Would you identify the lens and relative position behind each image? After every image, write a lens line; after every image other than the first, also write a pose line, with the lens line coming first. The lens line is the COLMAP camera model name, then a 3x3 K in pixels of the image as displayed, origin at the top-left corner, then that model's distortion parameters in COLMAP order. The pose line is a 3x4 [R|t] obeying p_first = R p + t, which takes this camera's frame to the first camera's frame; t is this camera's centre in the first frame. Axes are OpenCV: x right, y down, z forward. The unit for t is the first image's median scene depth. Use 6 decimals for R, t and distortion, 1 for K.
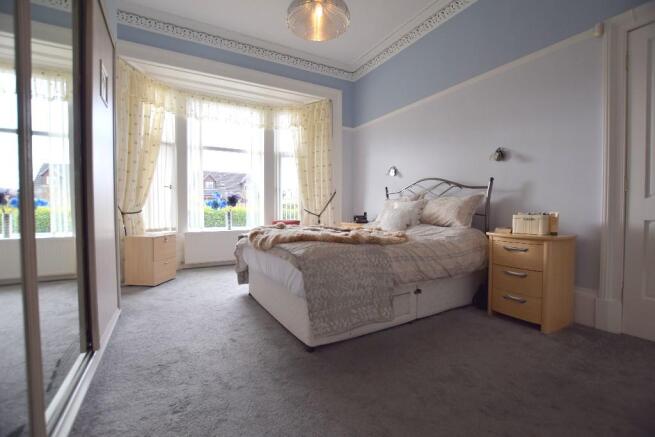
lens RADIAL K [[292.6, 0, 327.5], [0, 292.6, 218.5], [0, 0, 1]] dist [-0.001699, 0.000012]
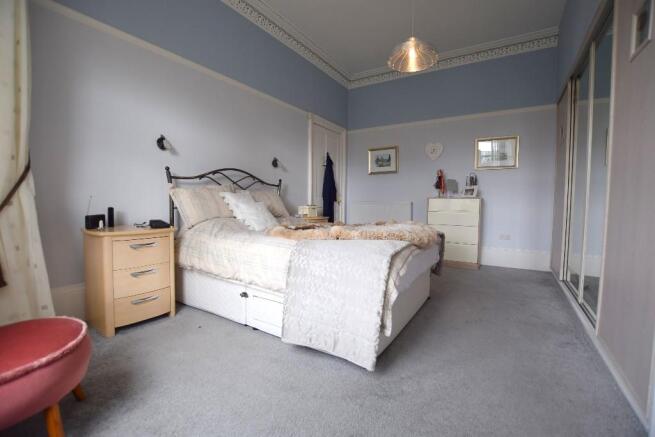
lens RADIAL K [[292.6, 0, 327.5], [0, 292.6, 218.5], [0, 0, 1]] dist [-0.001699, 0.000012]
pose [[-0.473425, -0.050021, 0.879413, -0.652152], [0.017715, 0.997644, 0.066283, -0.038101], [-0.880656, 0.046959, -0.471423, 1.253838]]
